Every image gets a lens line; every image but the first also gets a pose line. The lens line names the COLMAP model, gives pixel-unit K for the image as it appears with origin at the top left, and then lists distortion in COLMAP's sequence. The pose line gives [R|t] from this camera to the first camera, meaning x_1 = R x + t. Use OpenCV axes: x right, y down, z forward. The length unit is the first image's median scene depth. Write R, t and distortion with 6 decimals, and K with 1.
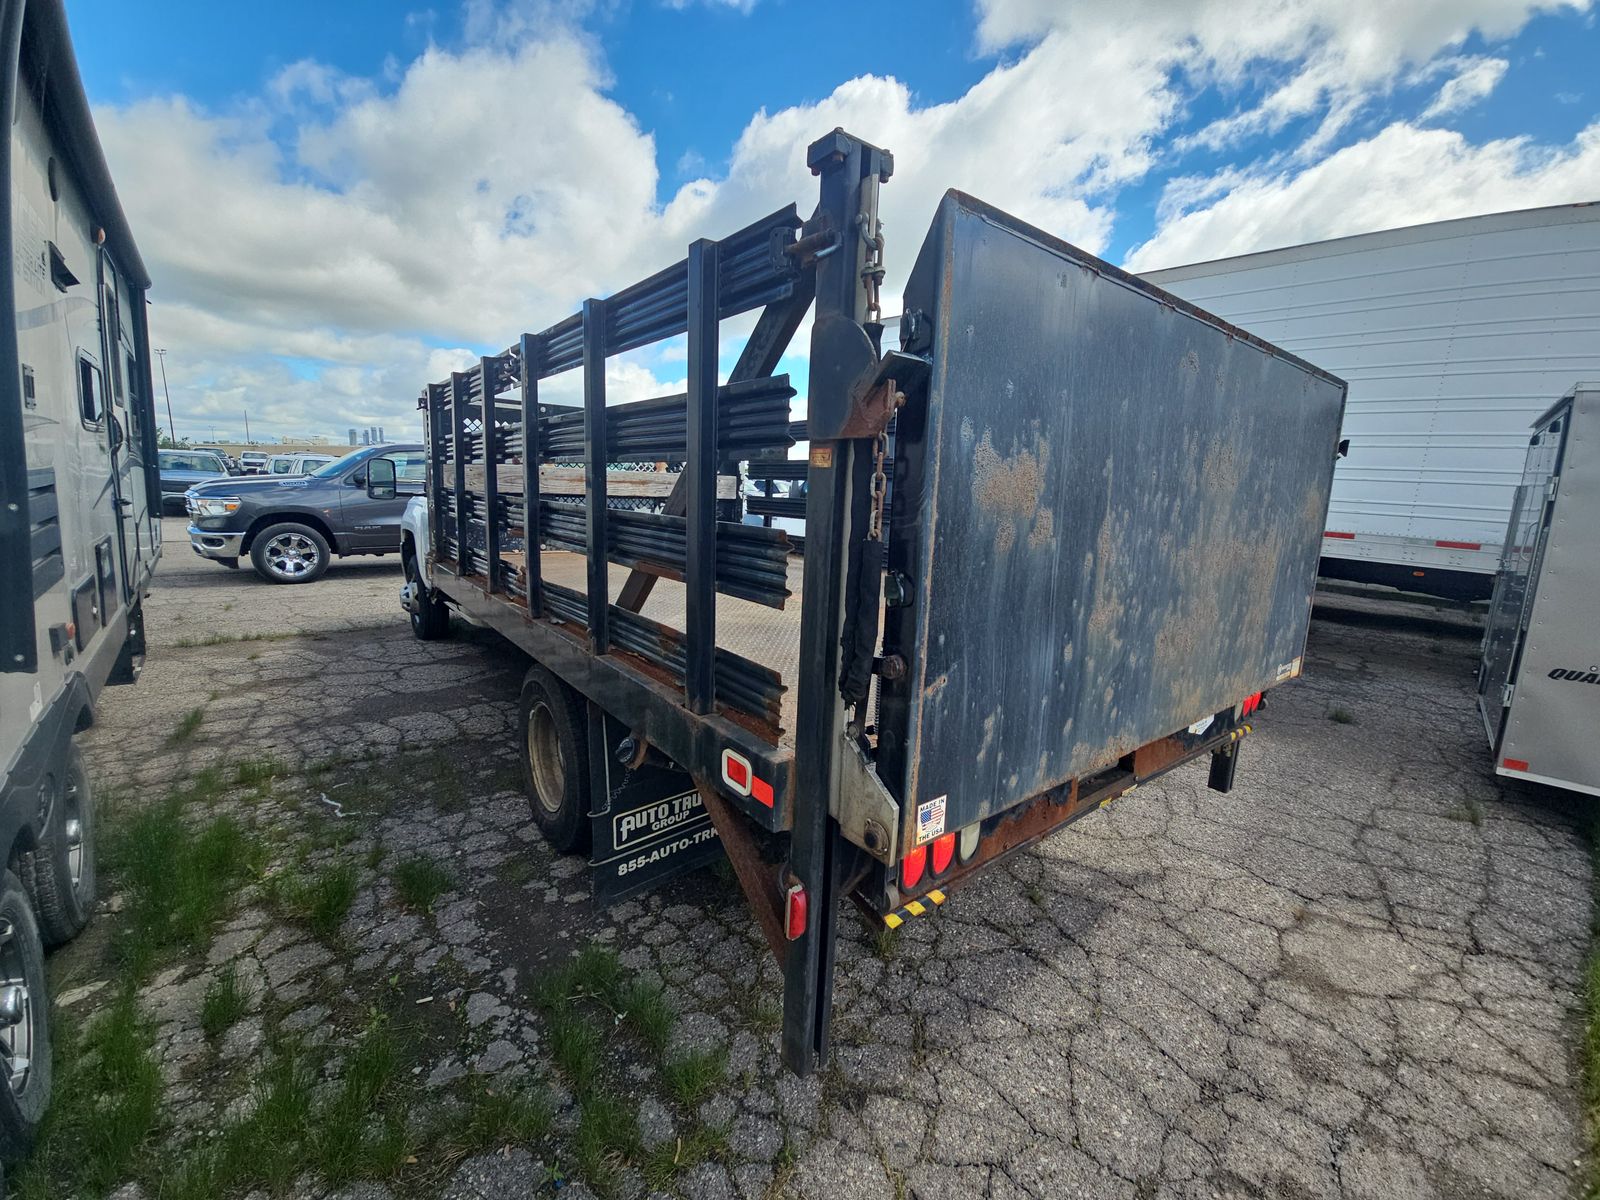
lens RADIAL K [[647.2, 0, 798.8], [0, 647.2, 592.7], [0, 0, 1]] dist [0.011406, -0.010228]
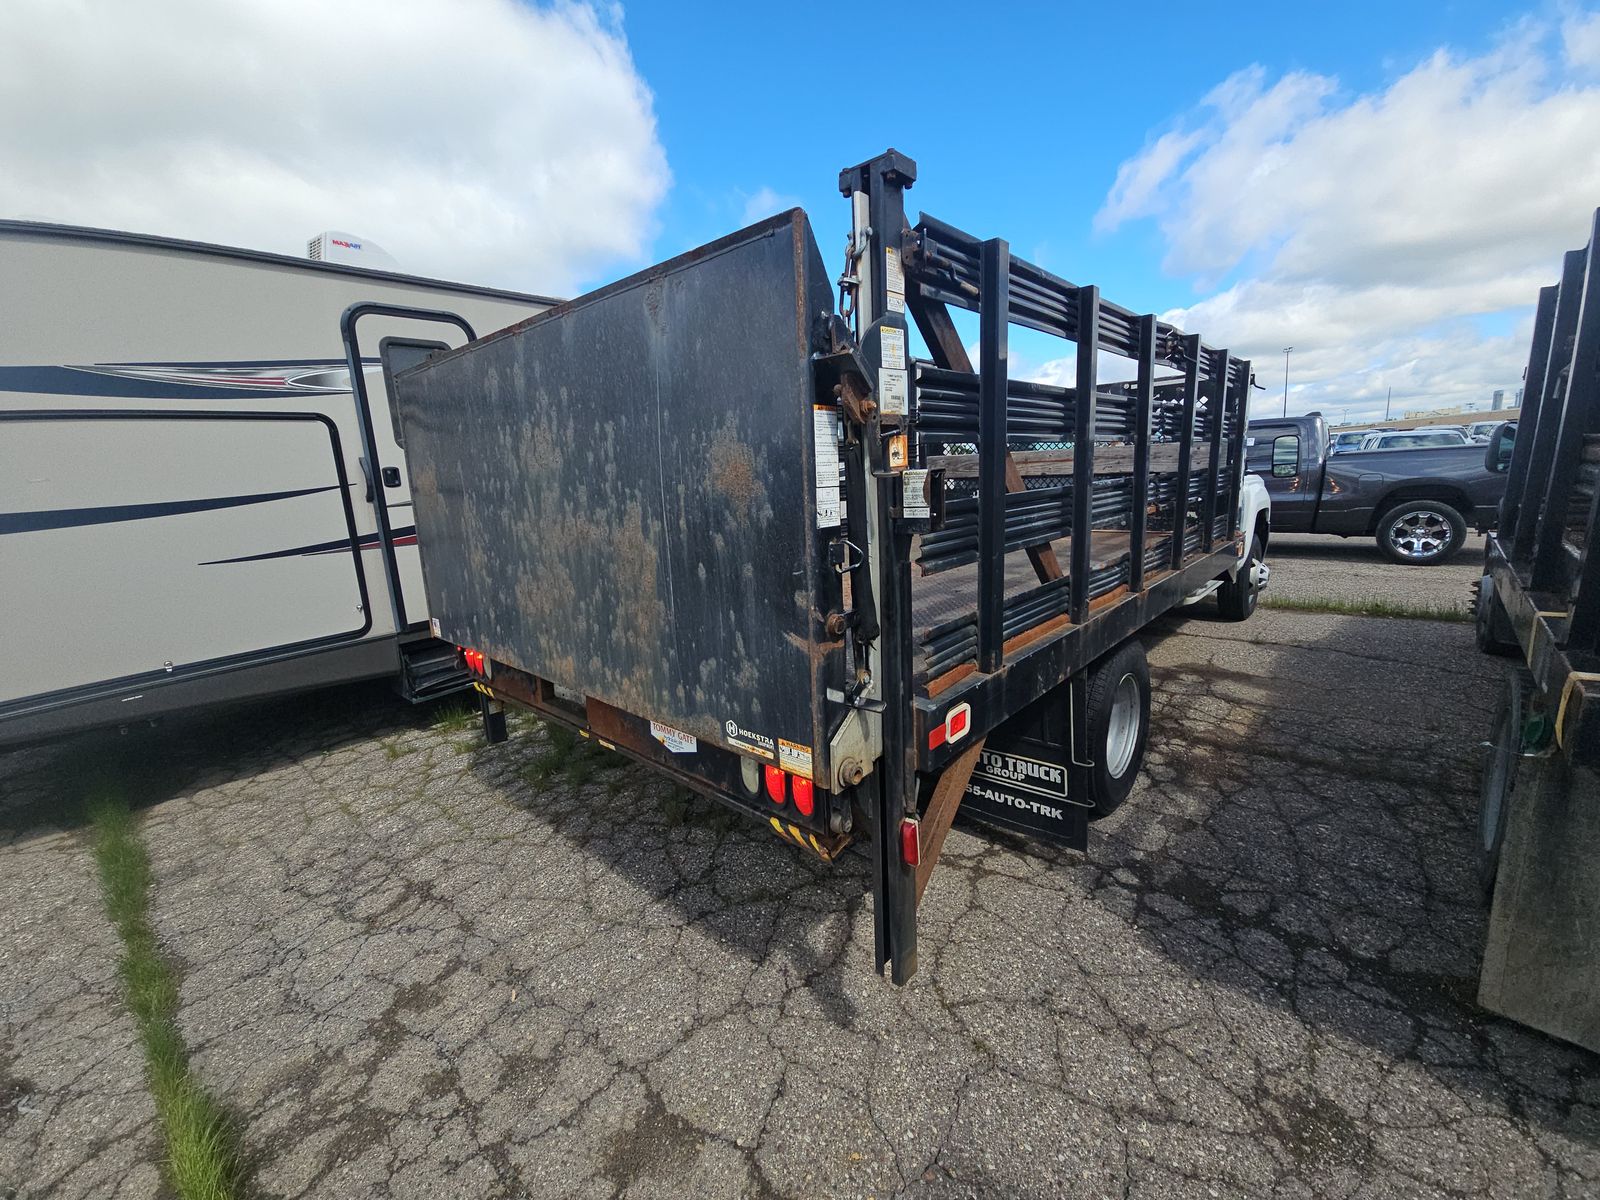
lens RADIAL K [[648.8, 0, 806.4], [0, 648.8, 599.7], [0, 0, 1]] dist [0.010694, -0.006692]
pose [[0.163414, 0.142080, -0.976273, 1.800094], [-0.108630, 0.986150, 0.125334, -0.126859], [0.980559, 0.085571, 0.176585, 1.250808]]
